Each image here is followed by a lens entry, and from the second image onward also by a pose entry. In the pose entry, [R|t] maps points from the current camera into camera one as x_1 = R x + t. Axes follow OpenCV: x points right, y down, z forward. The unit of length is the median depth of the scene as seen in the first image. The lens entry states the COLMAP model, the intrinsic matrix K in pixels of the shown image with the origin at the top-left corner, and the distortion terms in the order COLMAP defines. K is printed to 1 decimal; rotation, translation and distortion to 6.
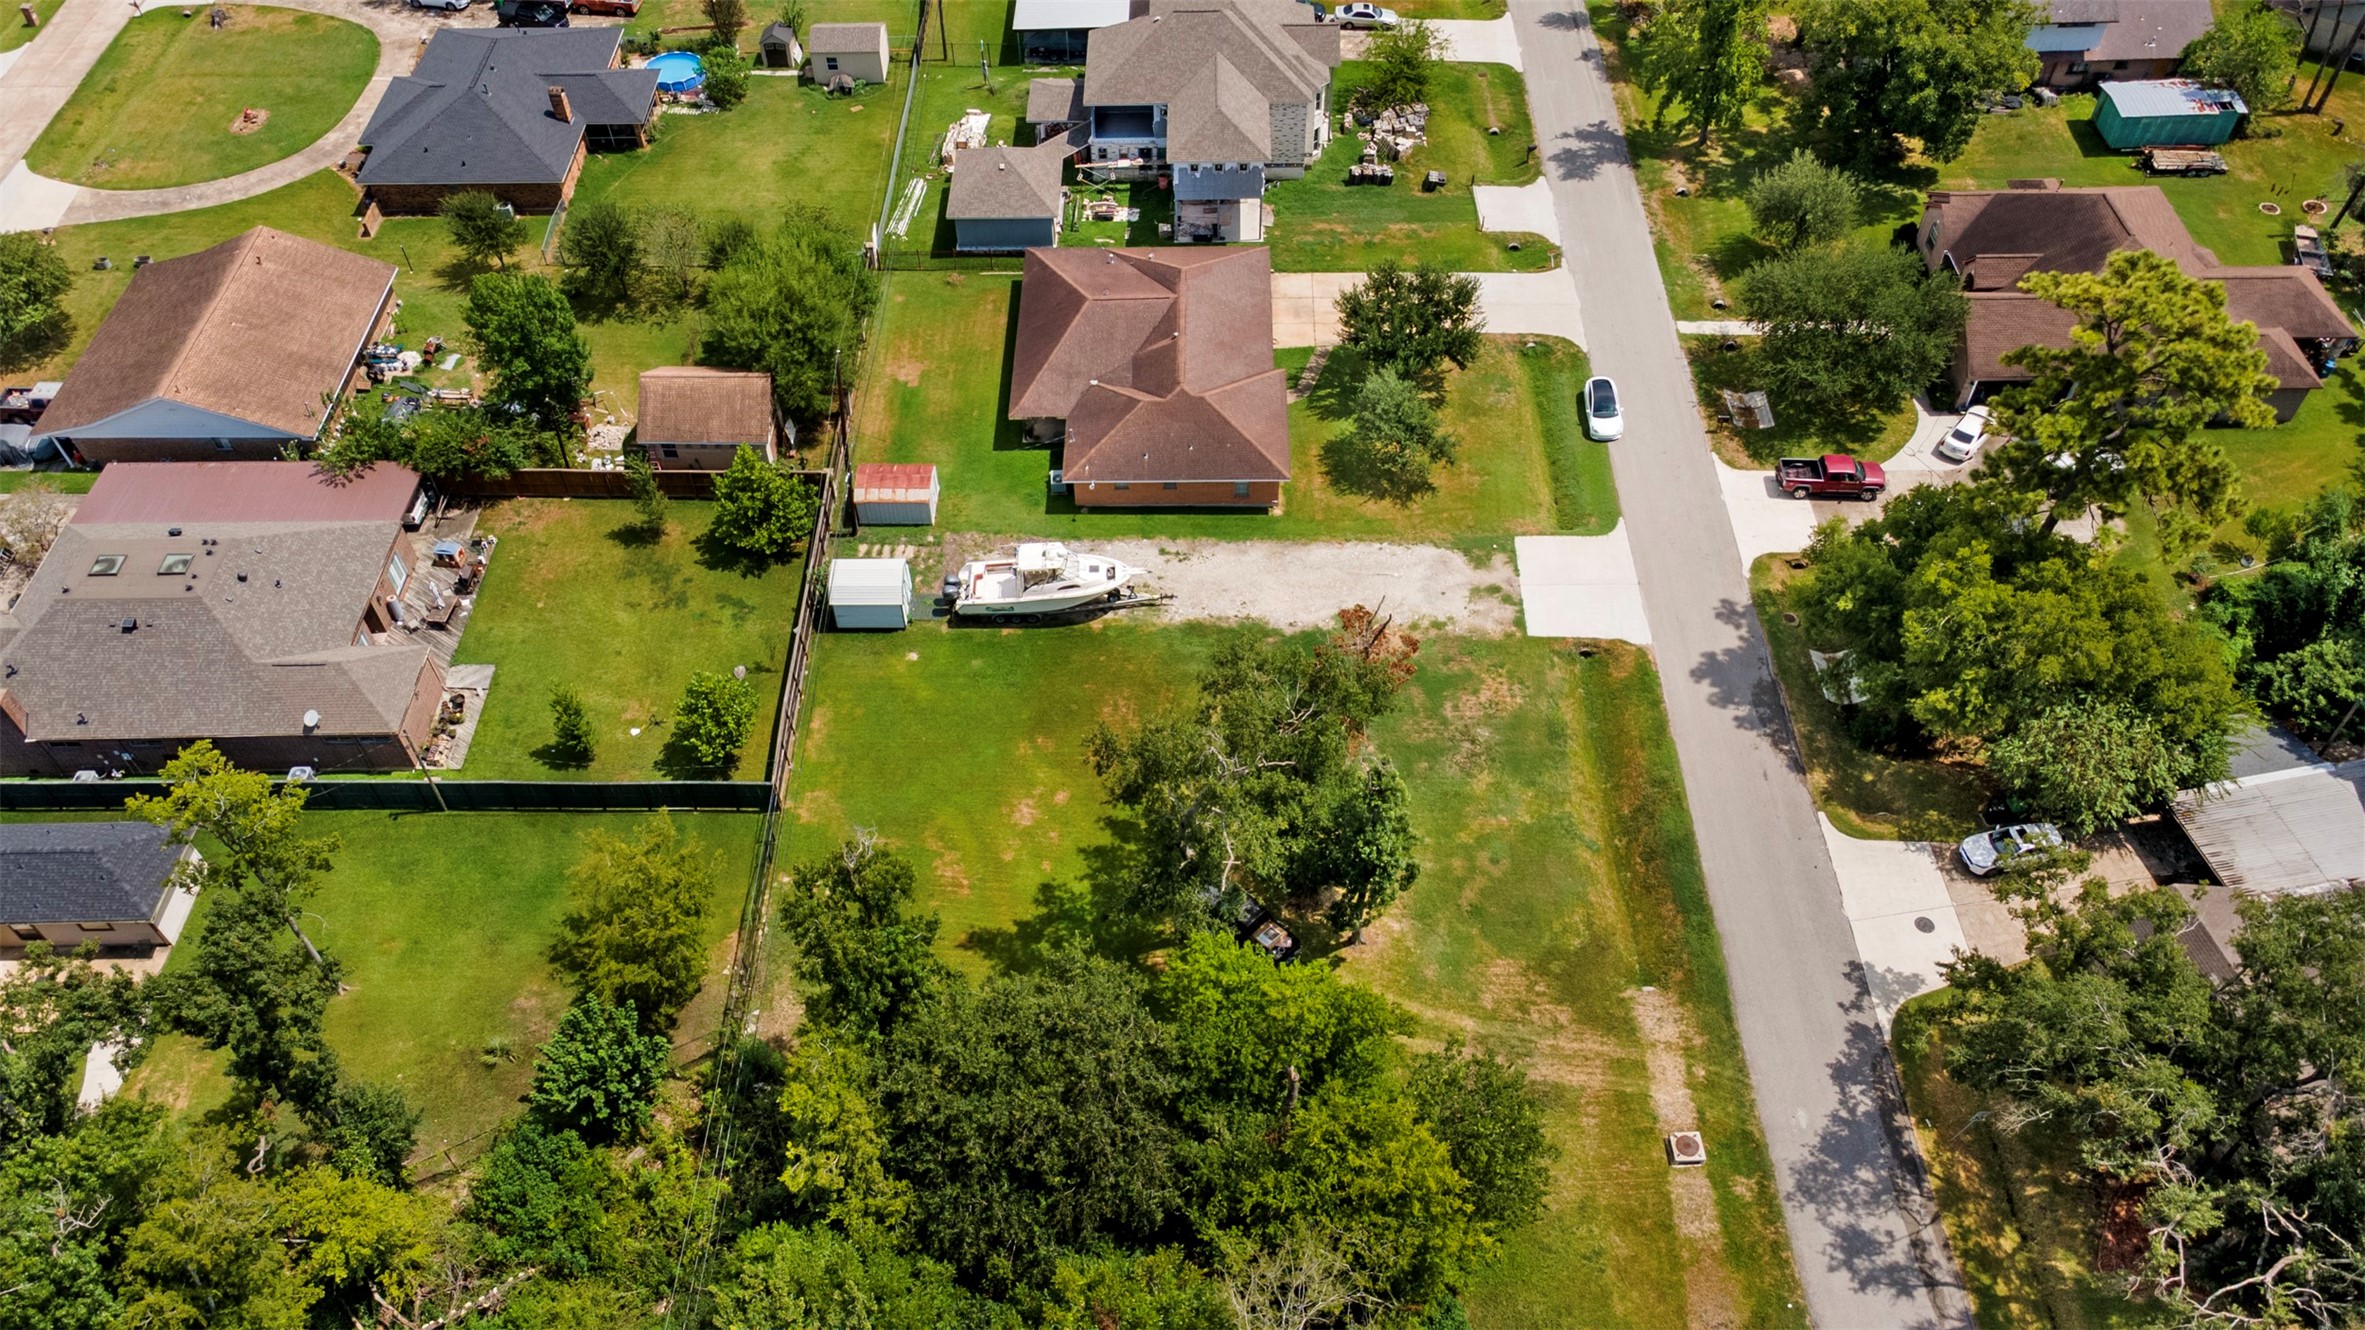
lens RADIAL K [[1744.5, 0, 1173.0], [0, 1744.5, 676.2], [0, 0, 1]] dist [0.016163, 0.044834]
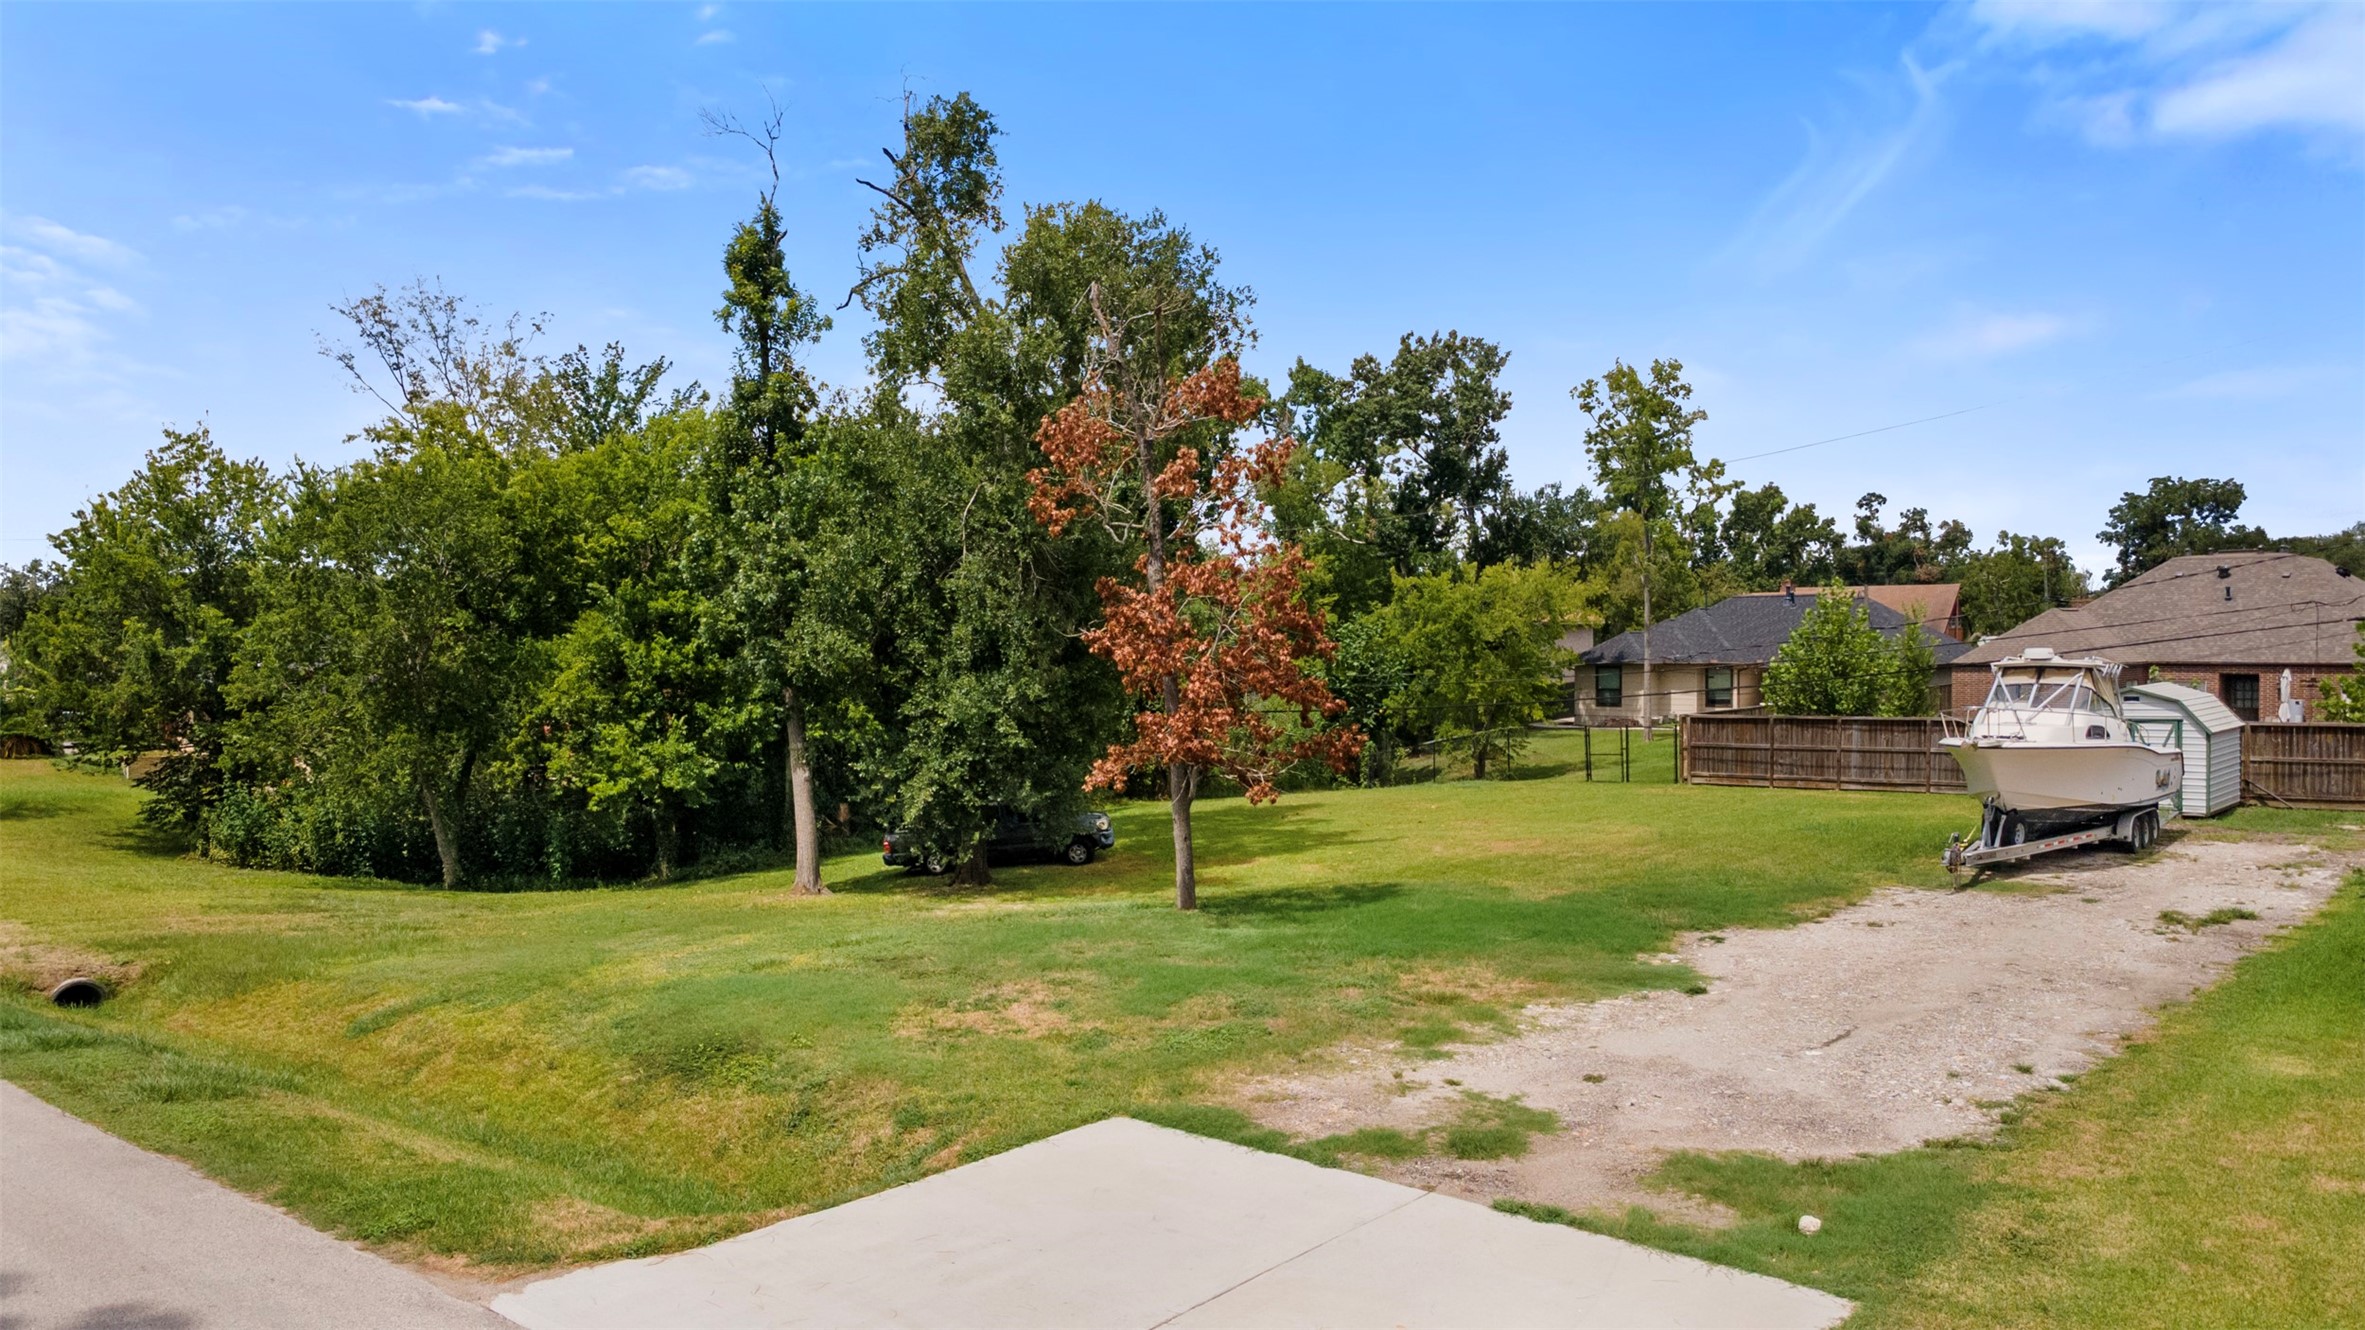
lens RADIAL K [[1744.5, 0, 1197.3], [0, 1744.5, 656.6], [0, 0, 1]] dist [0.016163, 0.044834]
pose [[-0.642062, 0.031938, -0.765987, 0.321671], [-0.564396, 0.656505, 0.500458, -0.146909], [0.518858, 0.753645, -0.403491, 0.978730]]
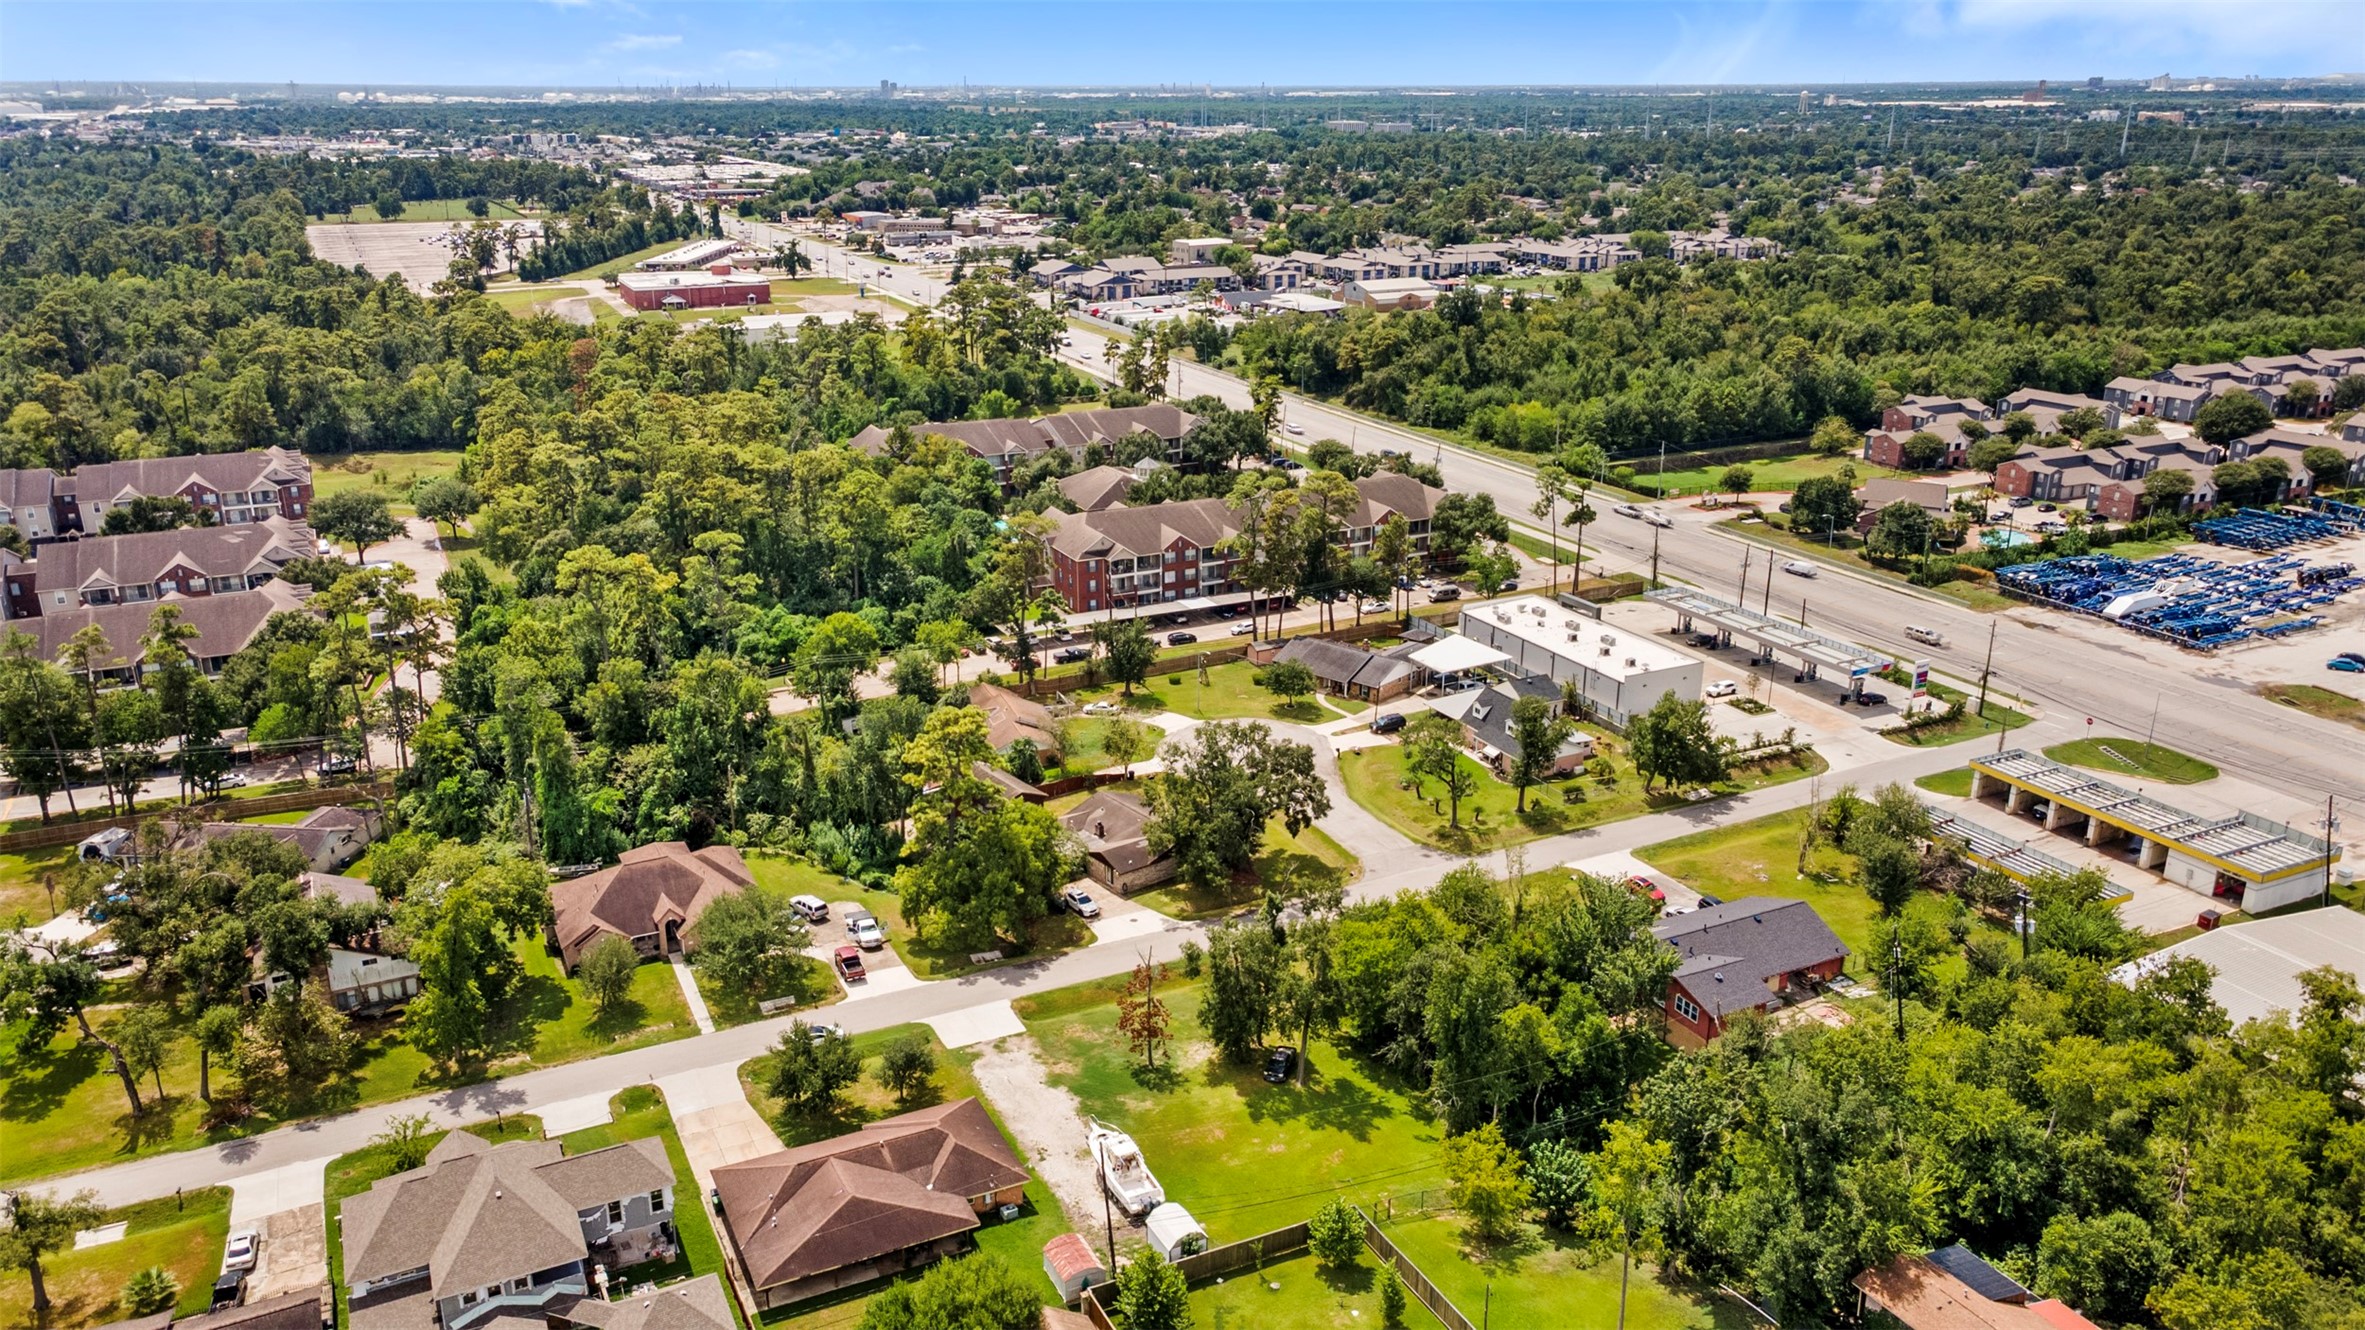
lens RADIAL K [[1744.5, 0, 1172.2], [0, 1744.5, 654.5], [0, 0, 1]] dist [0.016163, 0.044834]
pose [[-0.447616, -0.261217, 0.855222, -1.161293], [0.677326, 0.525383, 0.514978, -0.946676], [-0.583840, 0.809777, -0.058241, 0.670570]]
